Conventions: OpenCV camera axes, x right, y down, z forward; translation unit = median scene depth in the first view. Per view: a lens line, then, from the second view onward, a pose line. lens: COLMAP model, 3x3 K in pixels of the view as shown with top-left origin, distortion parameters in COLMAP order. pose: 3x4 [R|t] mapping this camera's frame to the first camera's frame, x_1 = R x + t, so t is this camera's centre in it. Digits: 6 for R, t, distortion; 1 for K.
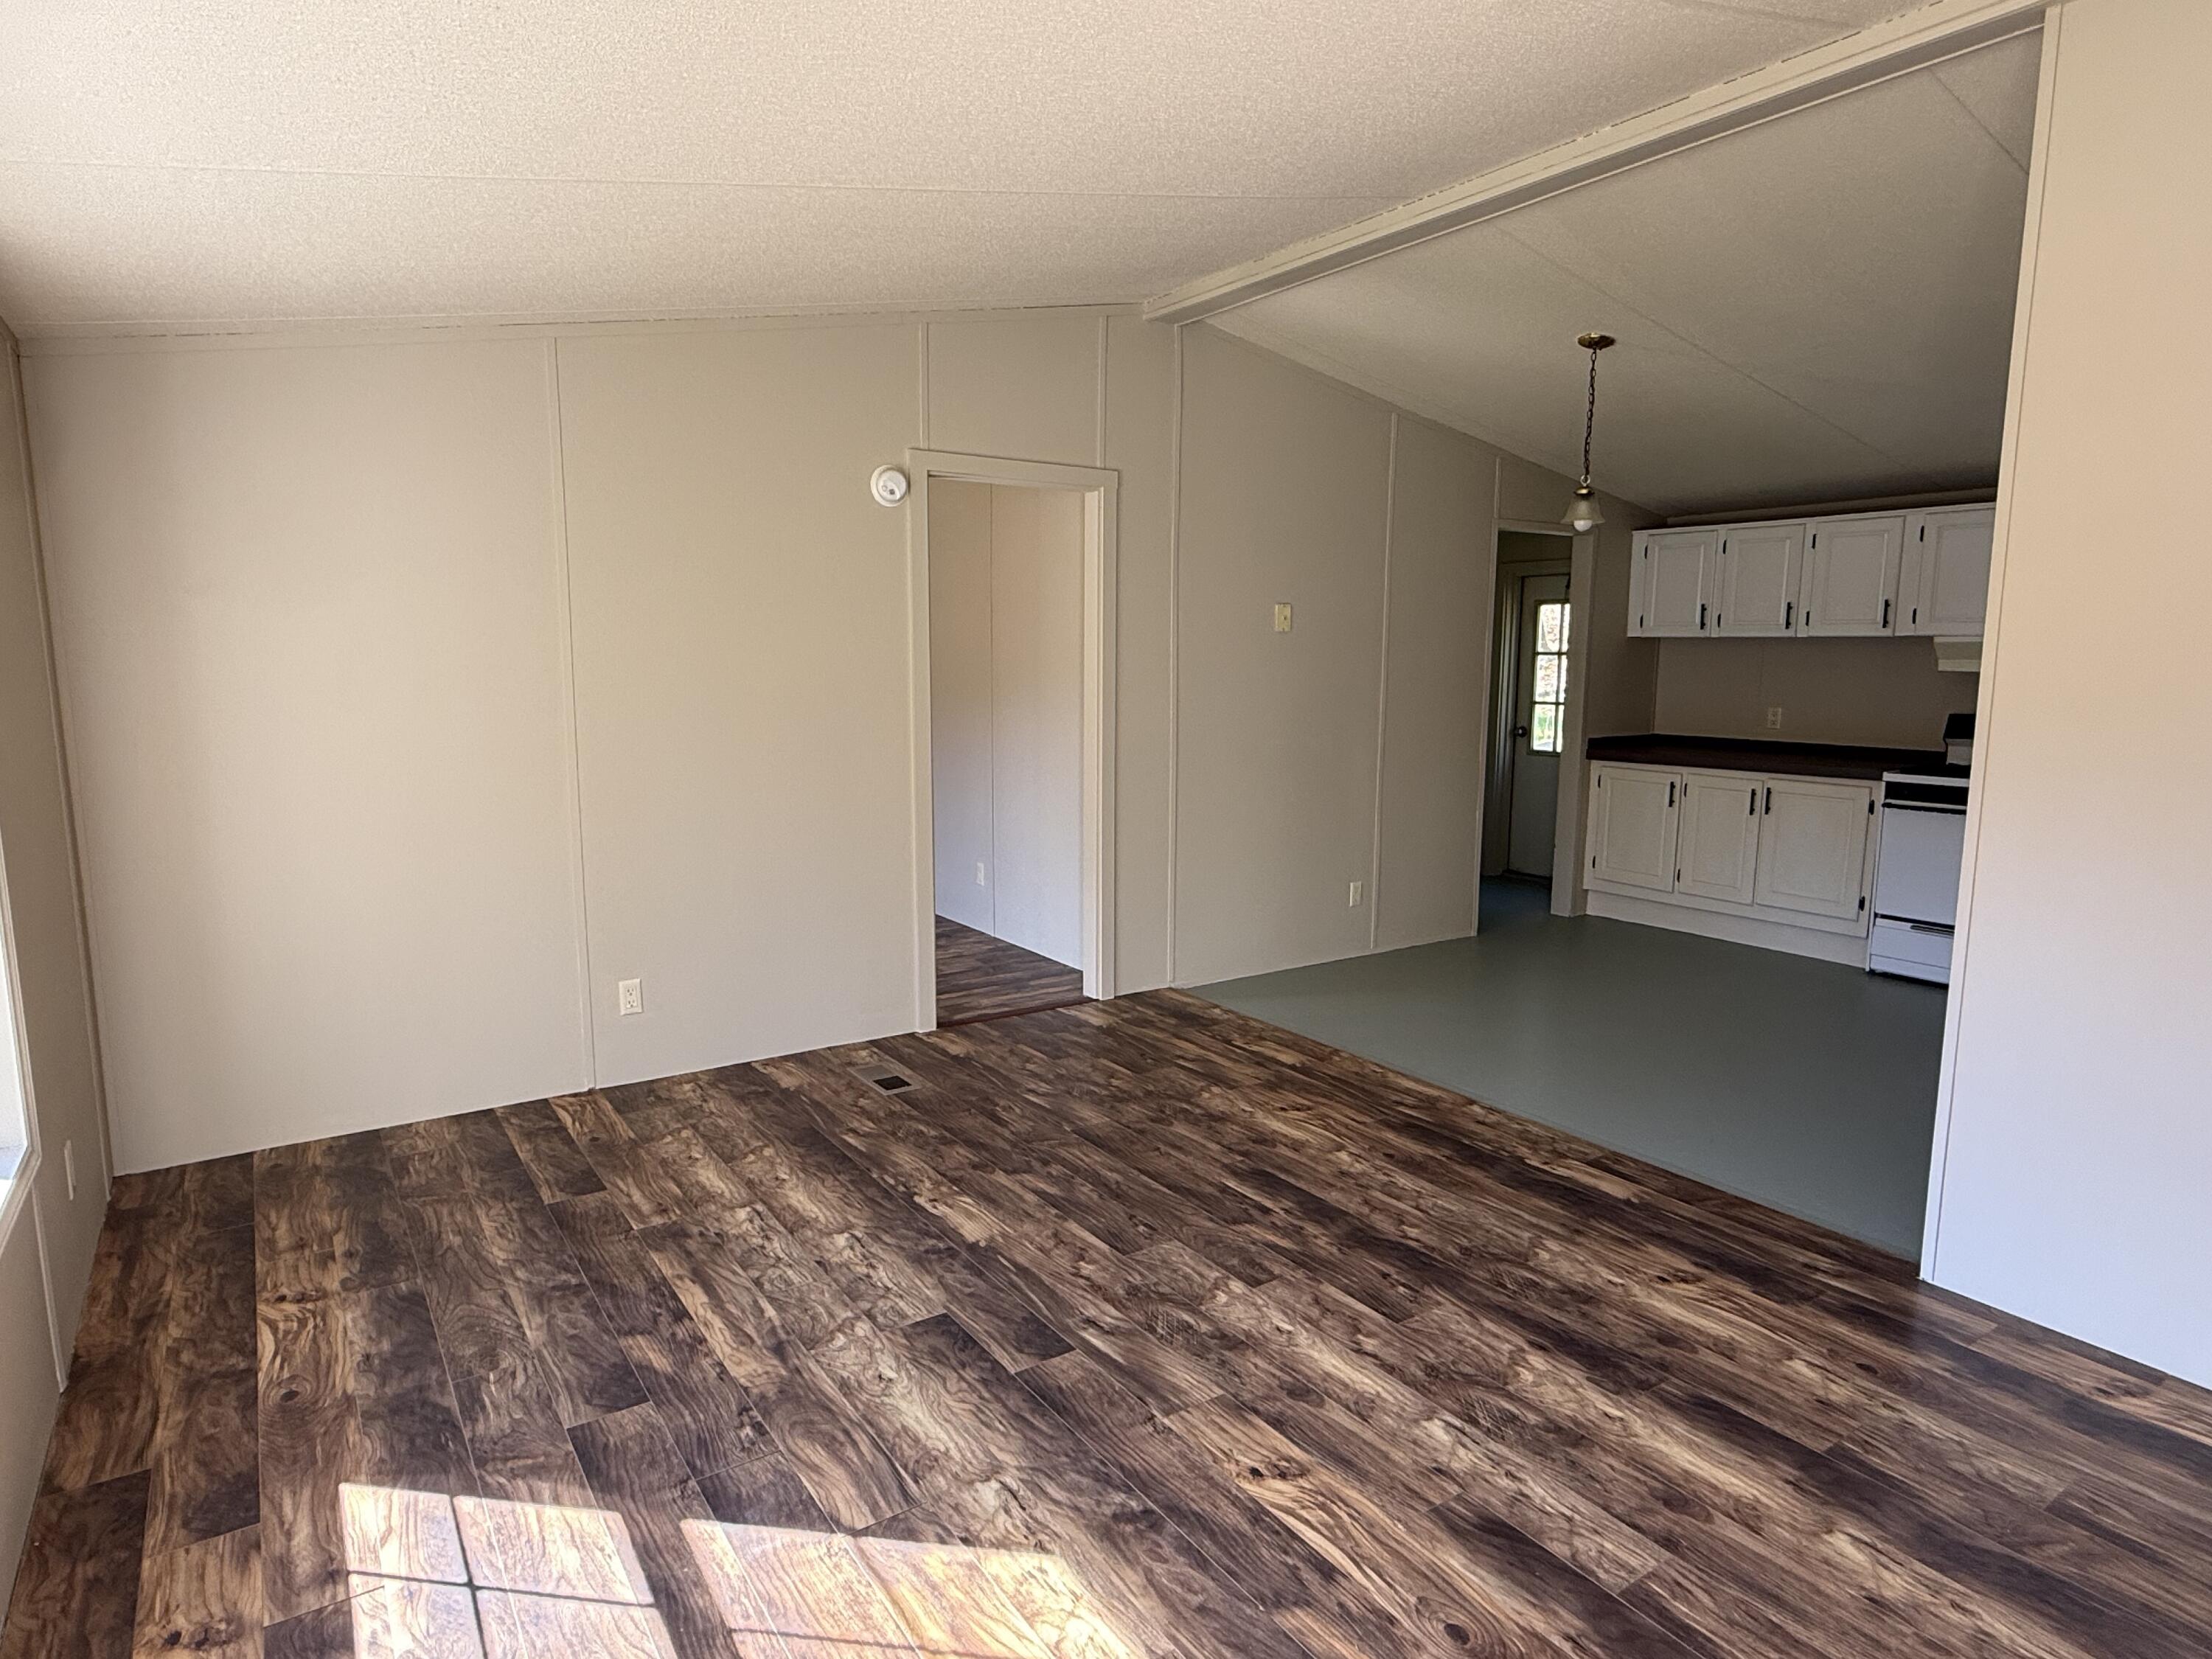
lens RADIAL K [[1248.6, 0, 1115.4], [0, 1248.6, 839.4], [0, 0, 1]] dist [0.001107, 0.000148]
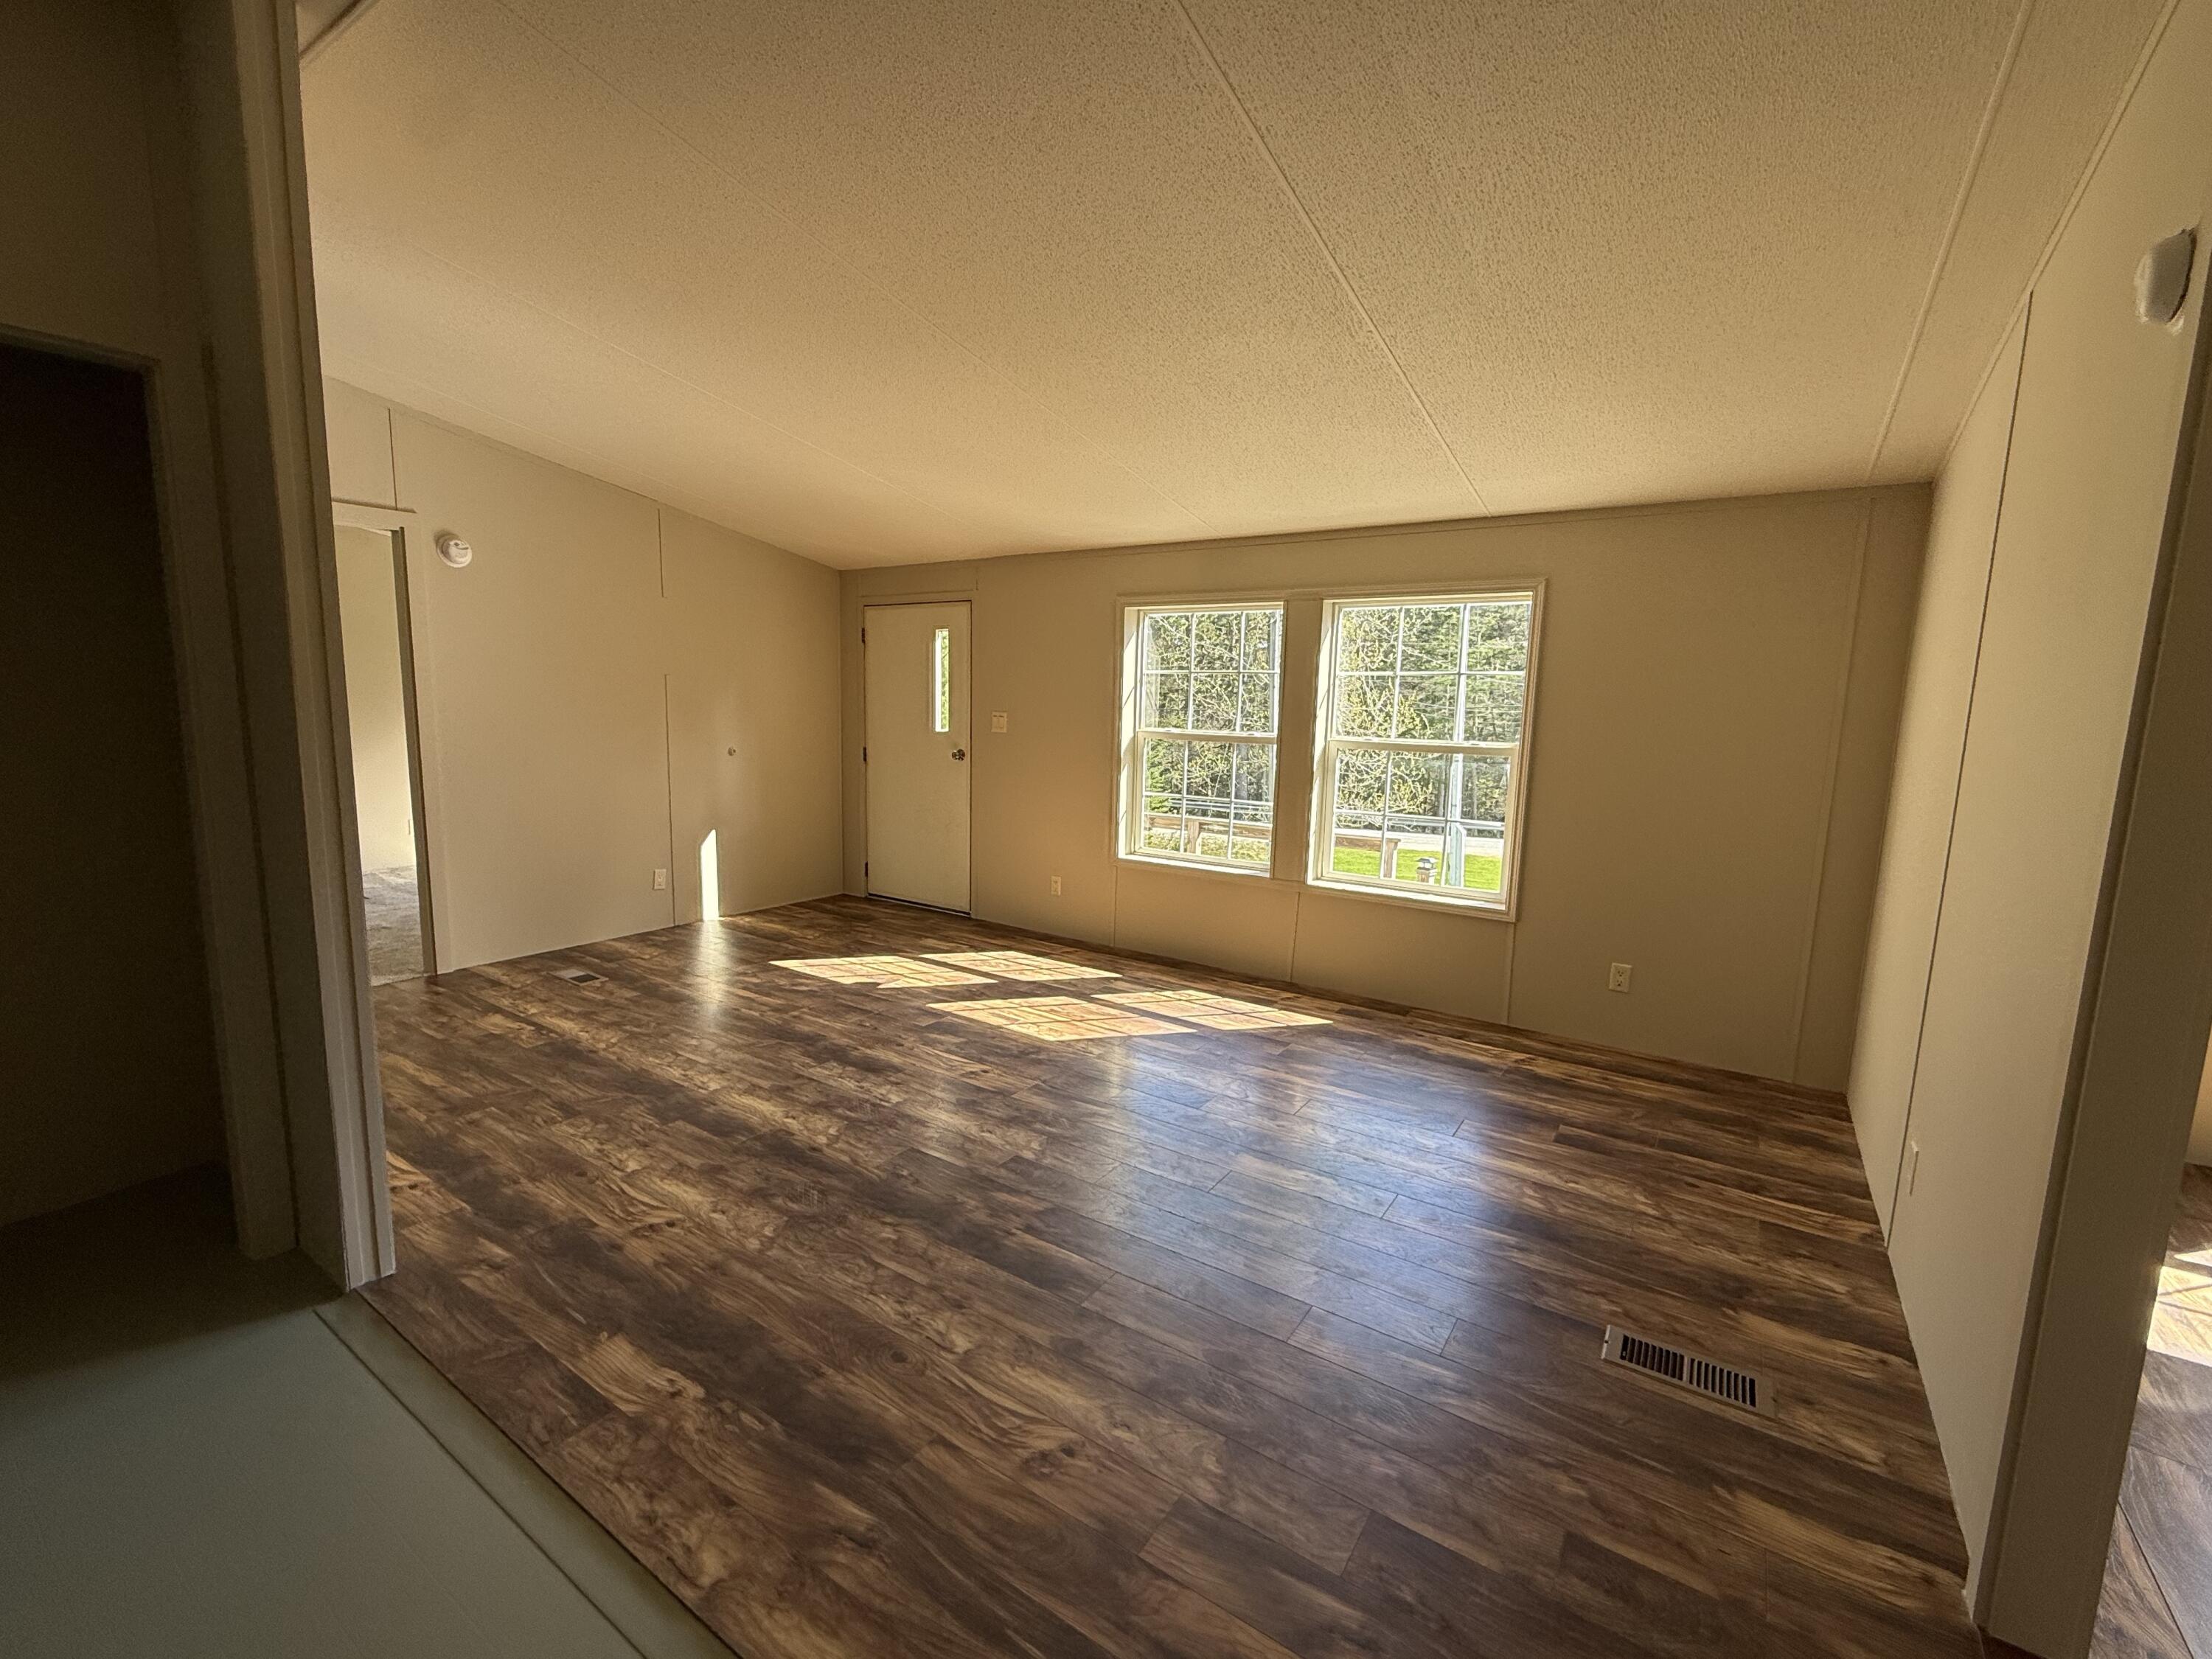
lens RADIAL K [[940.2, 0, 1106.4], [0, 940.2, 824.9], [0, 0, 1]] dist [0.001735, 0.000907]
pose [[-0.930891, 0.023578, -0.364536, 0.321051], [-0.082435, 0.958615, 0.272511, -0.225460], [0.355875, 0.283728, -0.890422, 1.547778]]
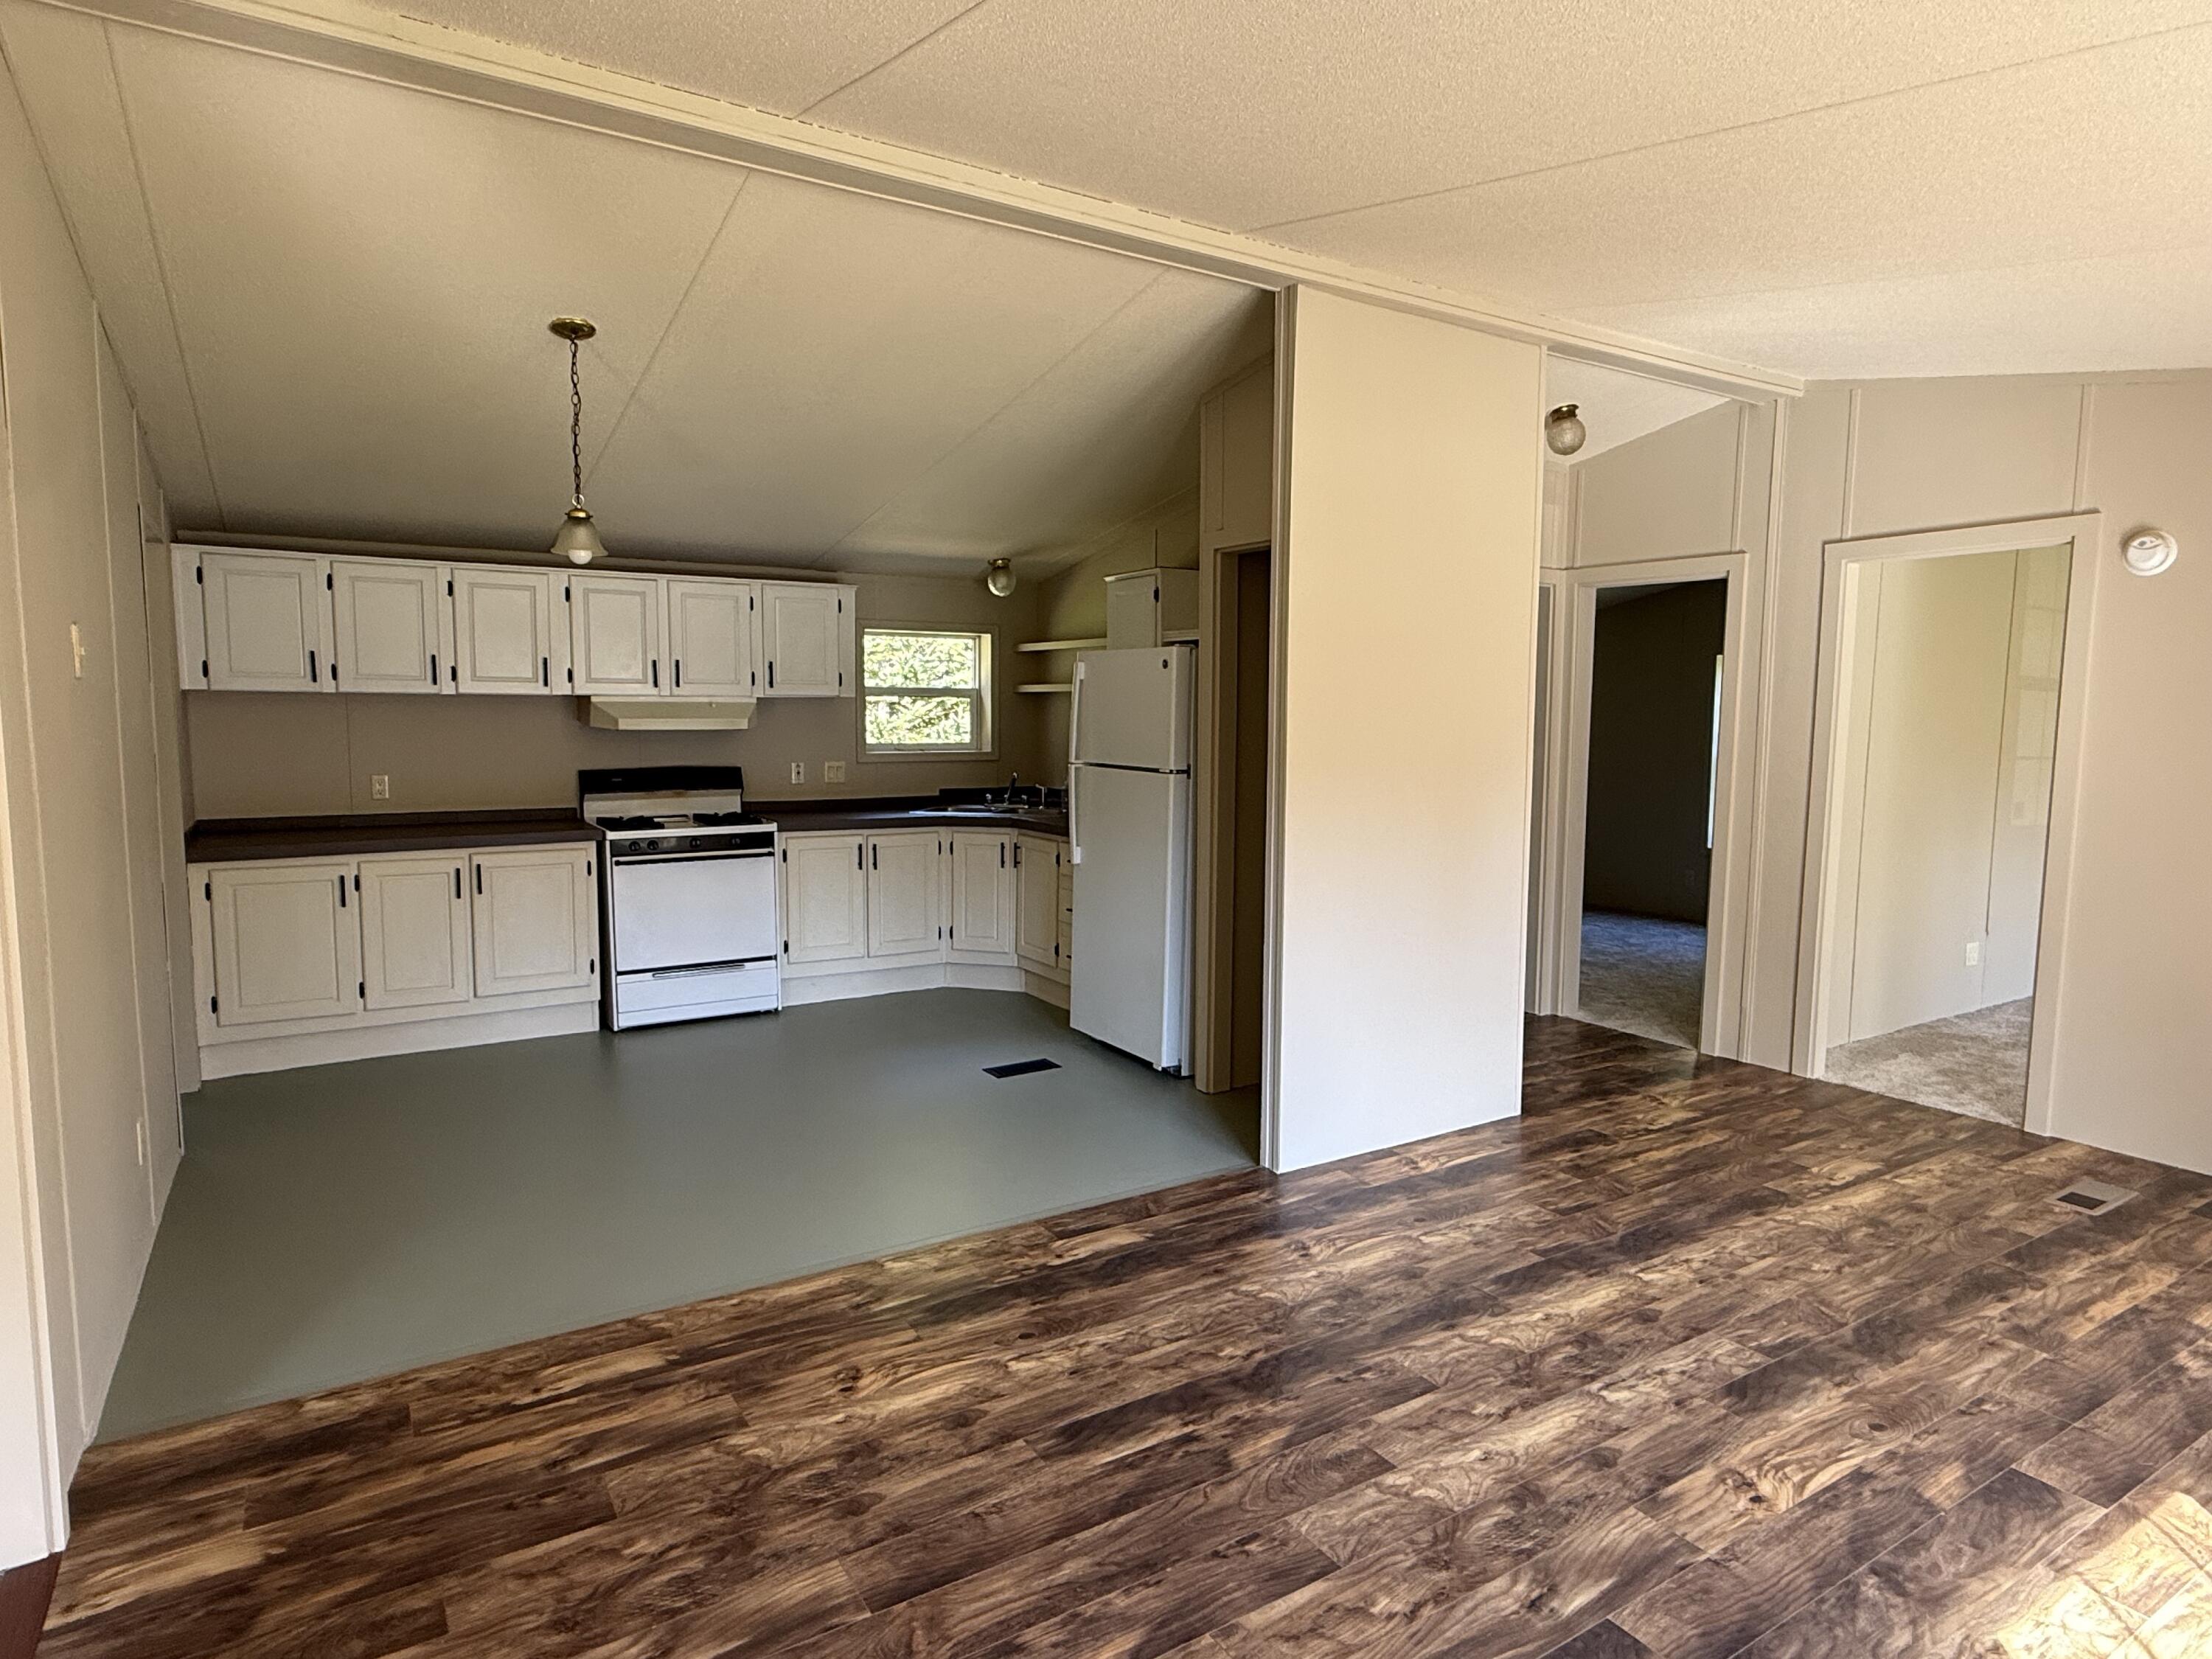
lens RADIAL K [[1248.6, 0, 1091.2], [0, 1248.6, 830.1], [0, 0, 1]] dist [0.001107, 0.000148]
pose [[0.046335, -0.098026, 0.994105, -0.592068], [0.143533, 0.985500, 0.090487, -0.148144], [-0.988560, 0.138494, 0.059734, 0.922357]]
